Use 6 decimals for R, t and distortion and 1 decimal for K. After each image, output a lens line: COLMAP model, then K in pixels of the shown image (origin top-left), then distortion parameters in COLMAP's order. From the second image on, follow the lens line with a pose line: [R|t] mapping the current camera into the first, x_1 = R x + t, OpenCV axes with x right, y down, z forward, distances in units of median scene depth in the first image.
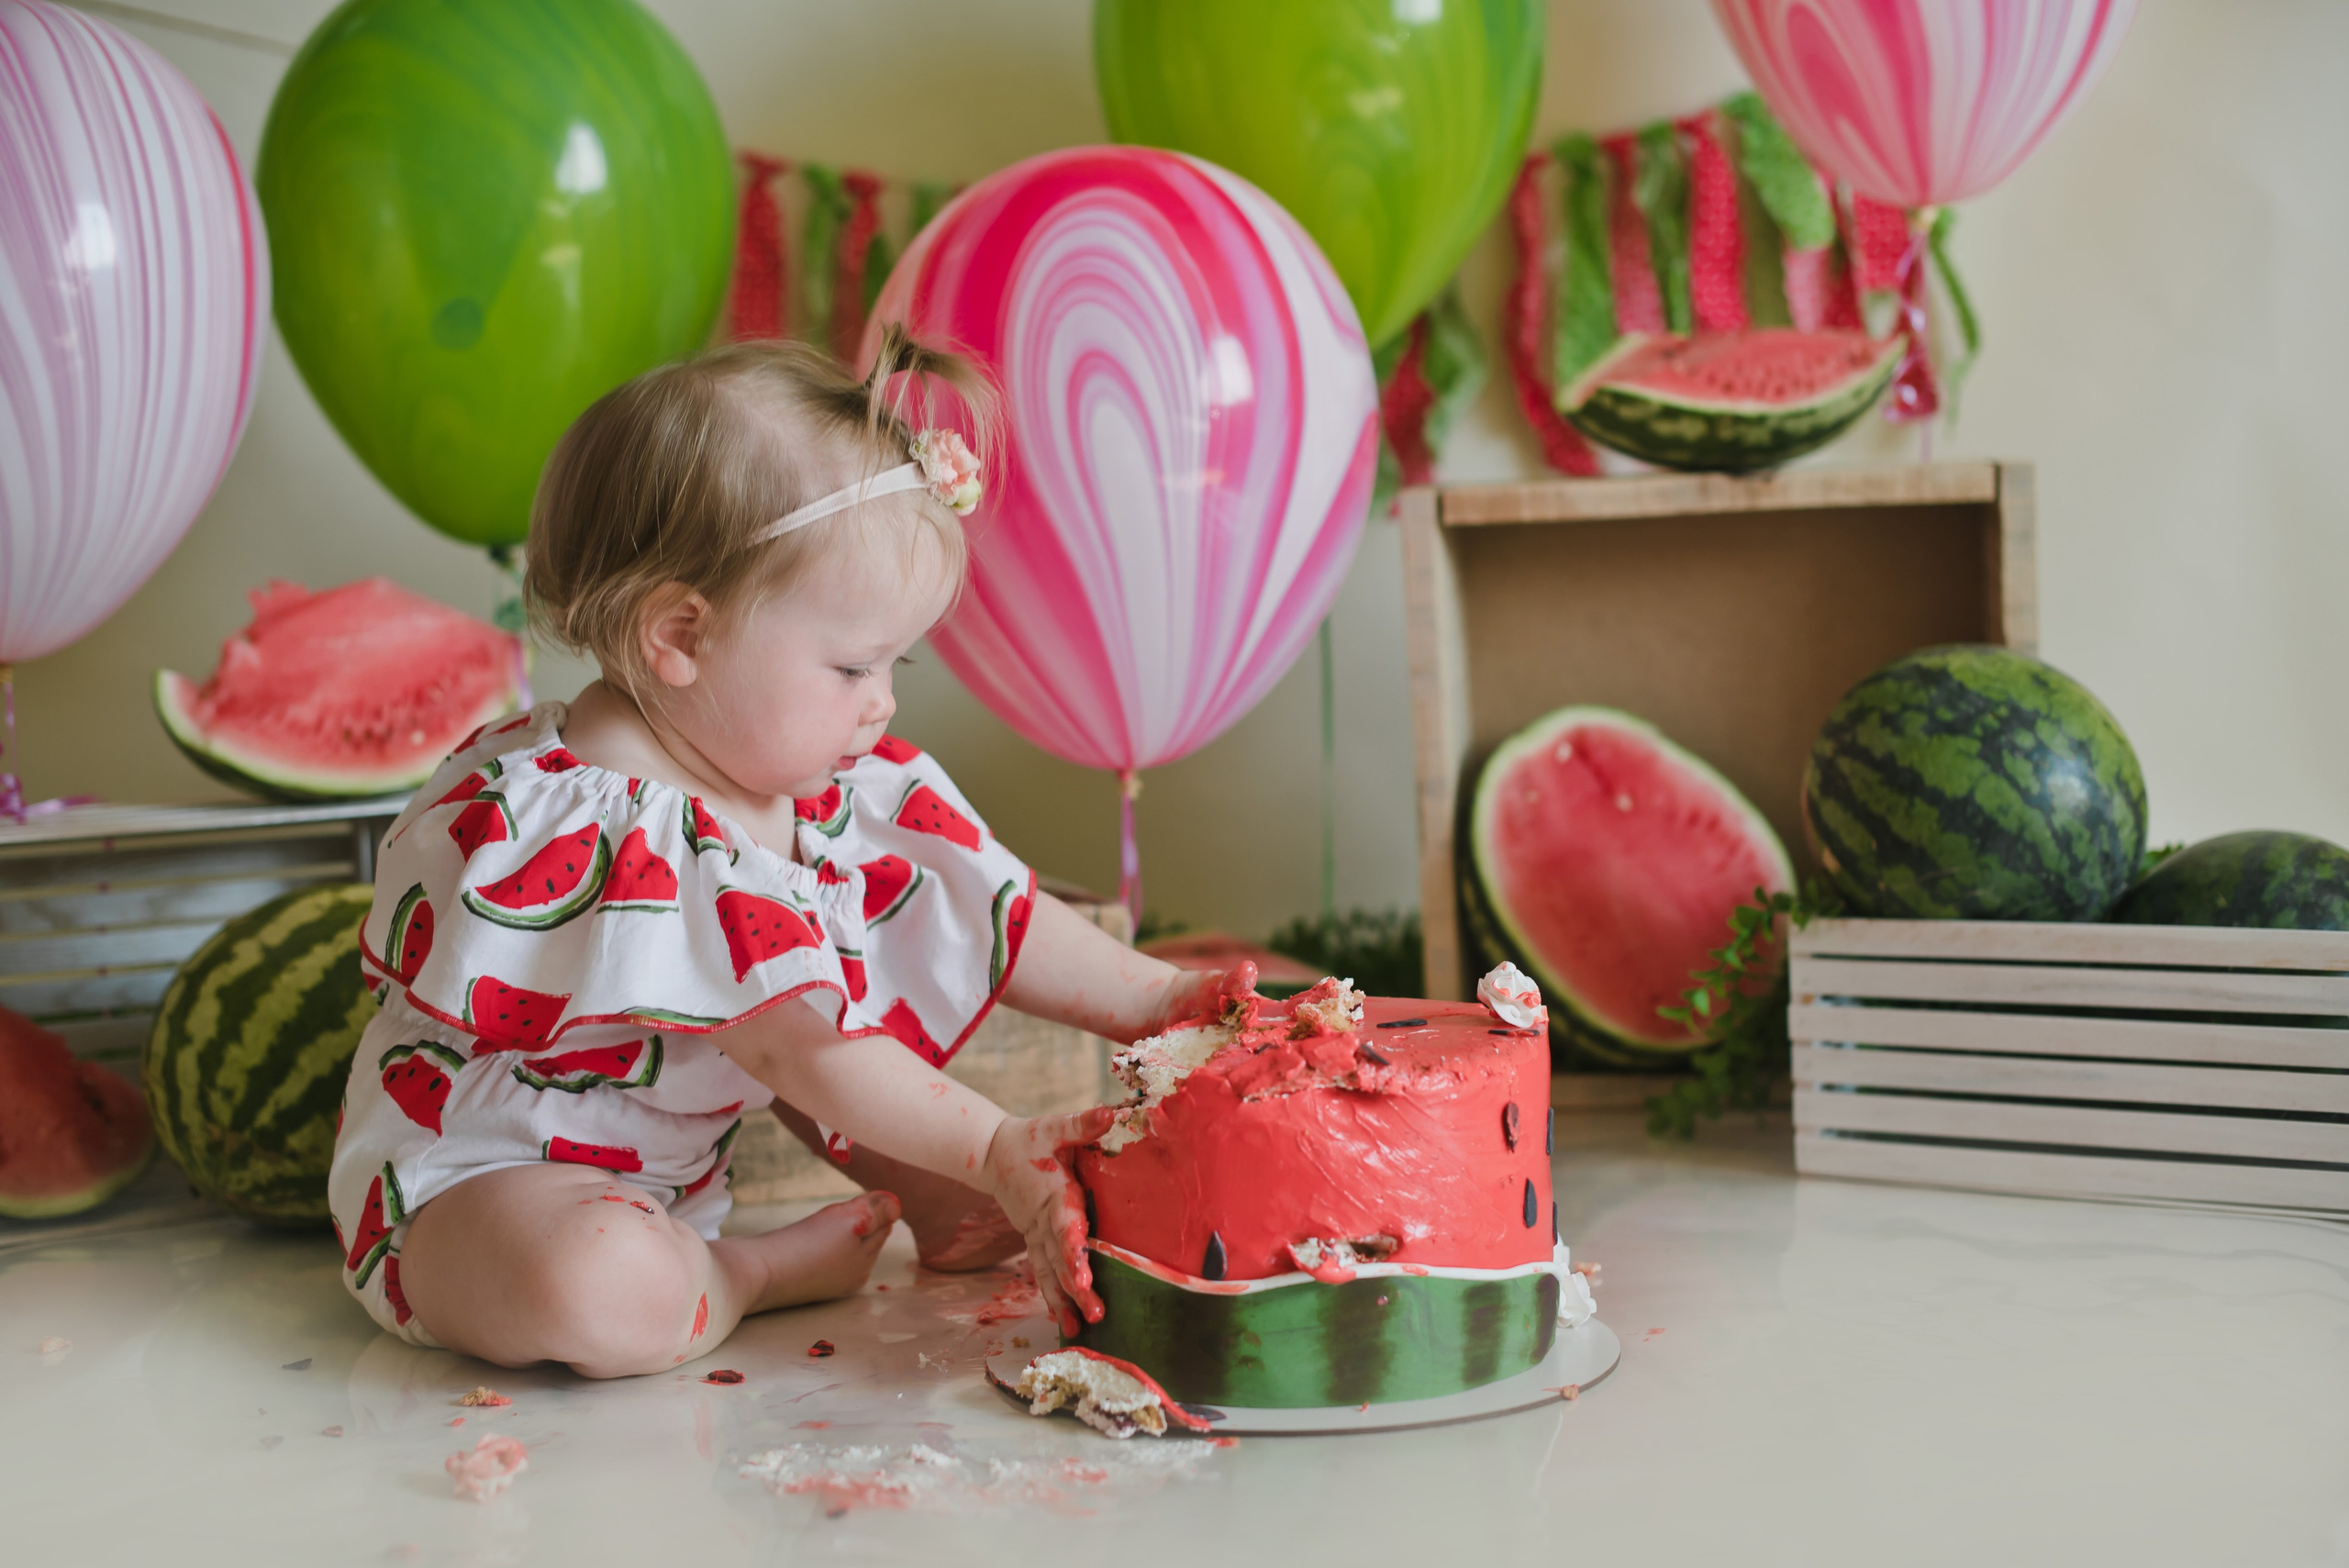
lens RADIAL K [[3451.9, 0, 1174.5], [0, 3451.9, 784.0], [0, 0, 1]] dist [-0.153580, 0.112833]
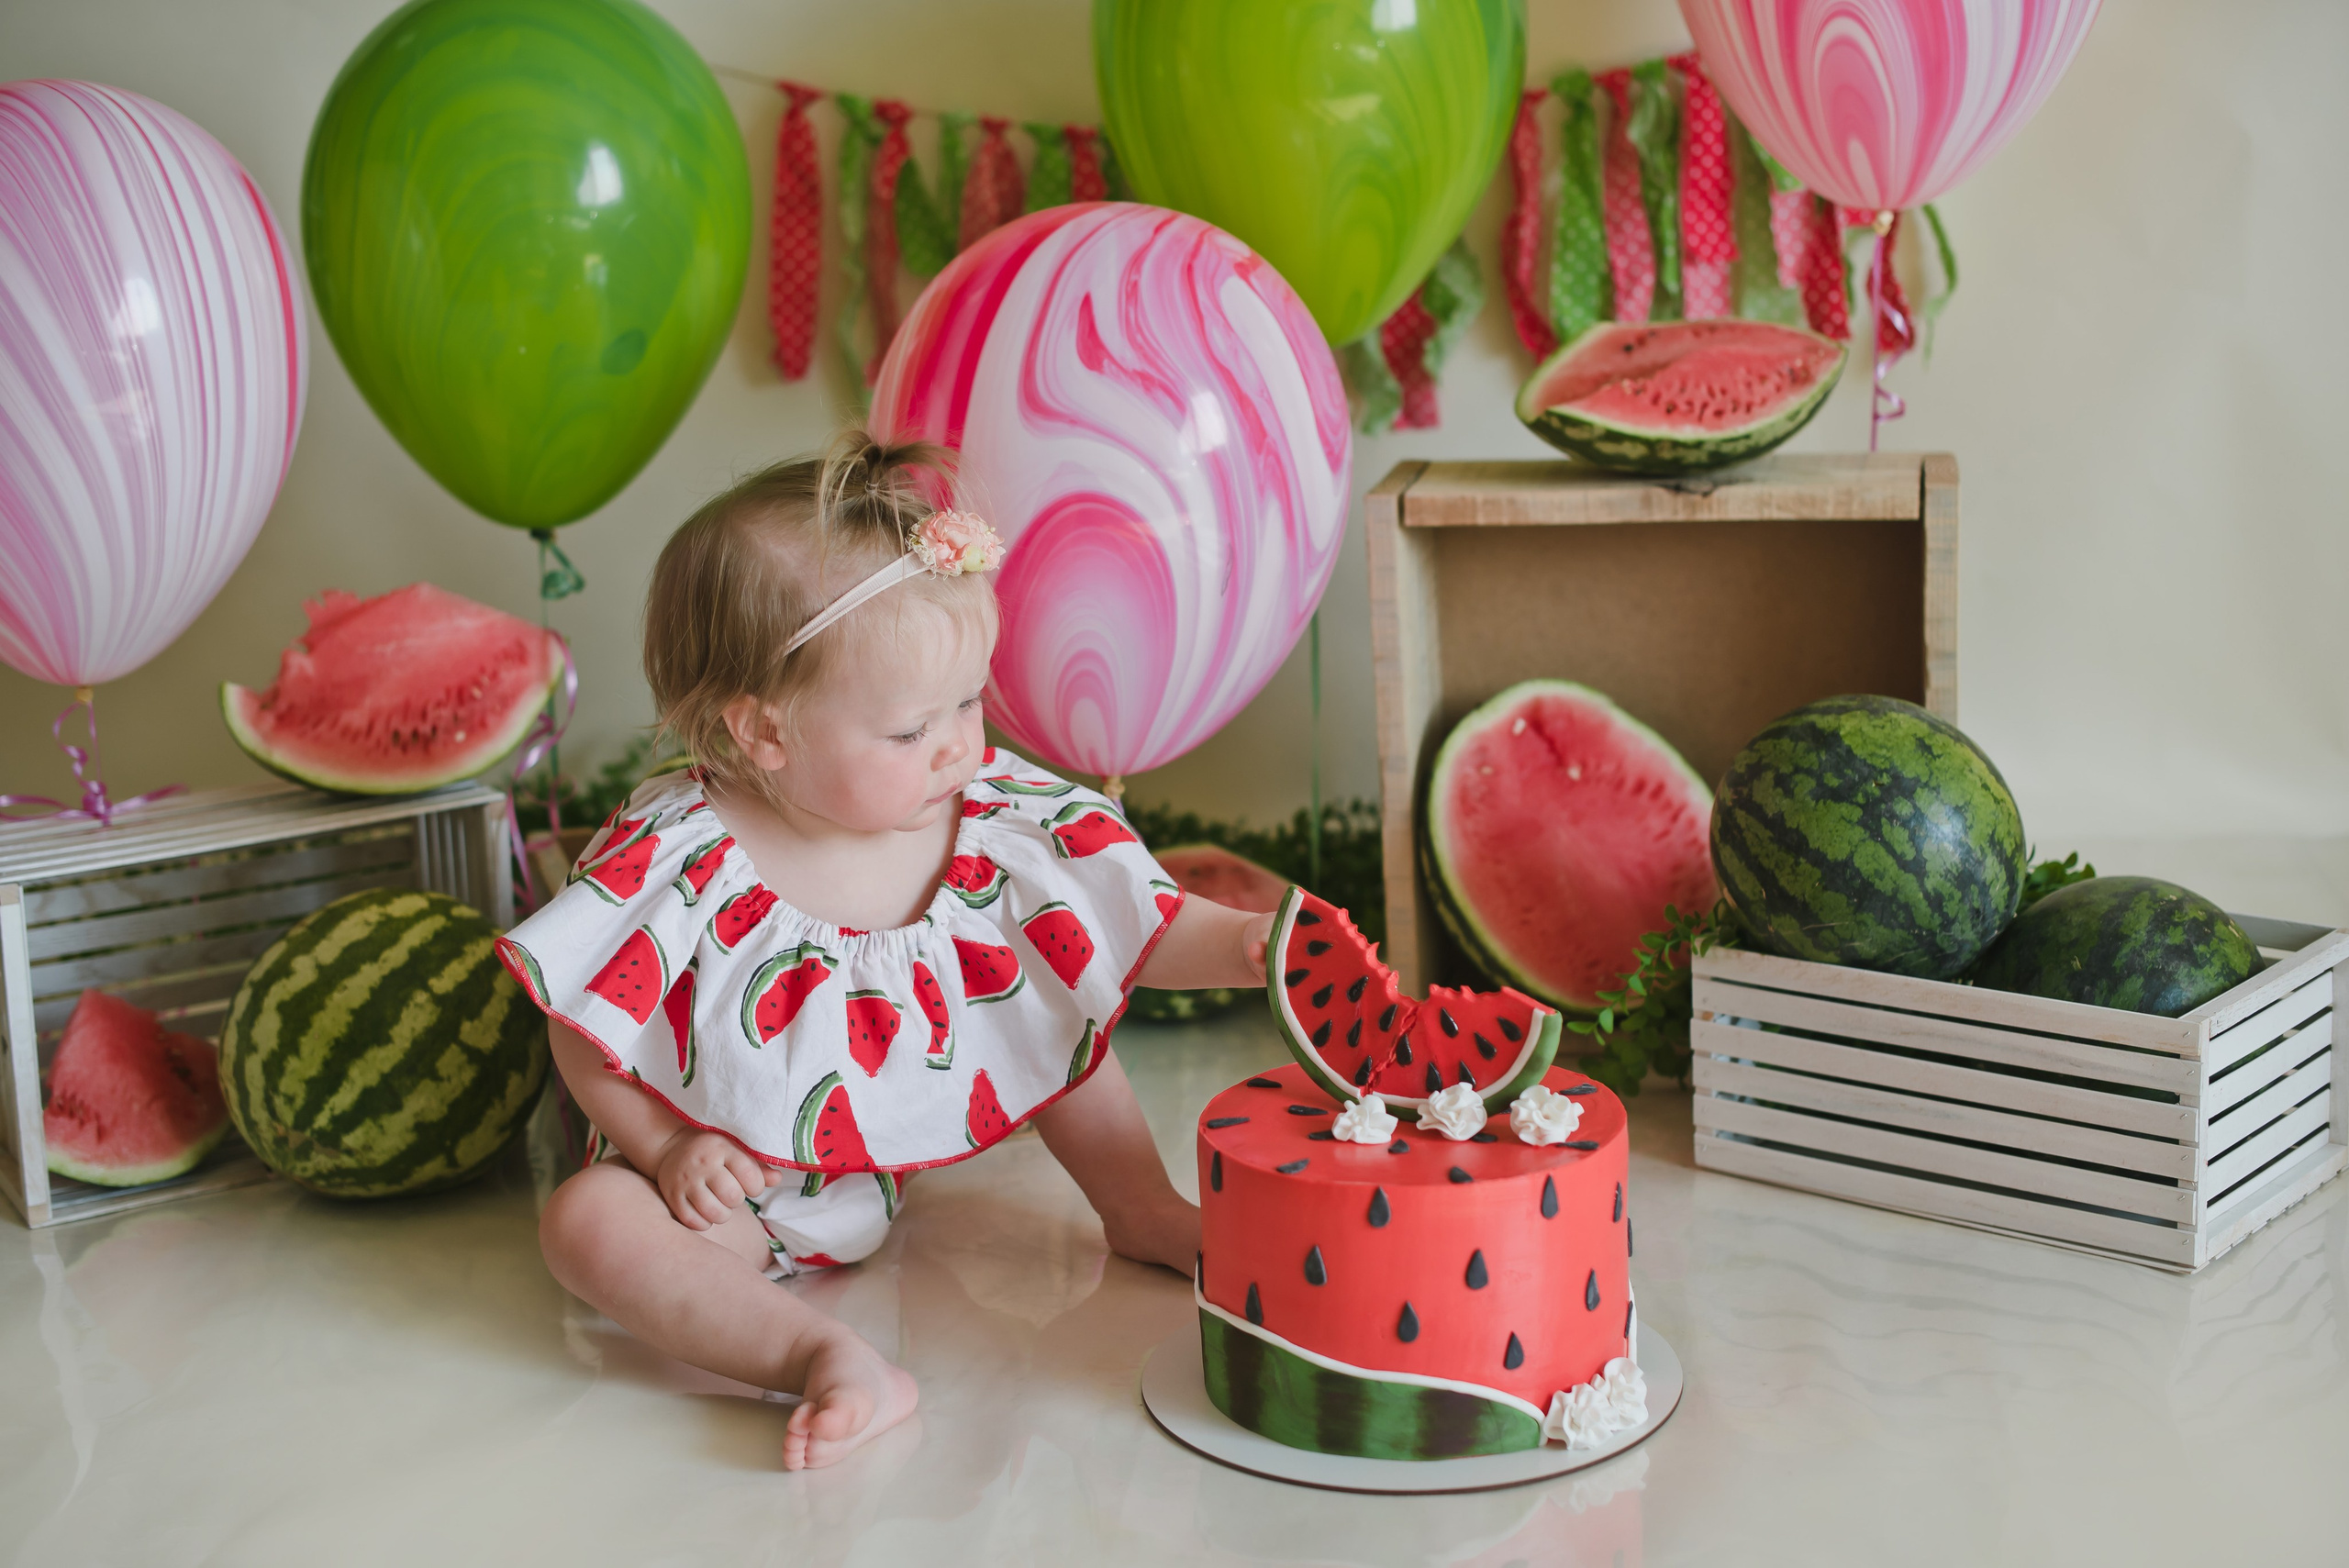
lens RADIAL K [[3451.9, 0, 1174.5], [0, 3451.9, 784.0], [0, 0, 1]] dist [-0.153580, 0.112833]
pose [[0.998394, 0.010953, -0.055588, 0.076649], [-0.002062, 0.987511, 0.157536, -0.188434], [0.056619, -0.157169, 0.985947, -0.084469]]
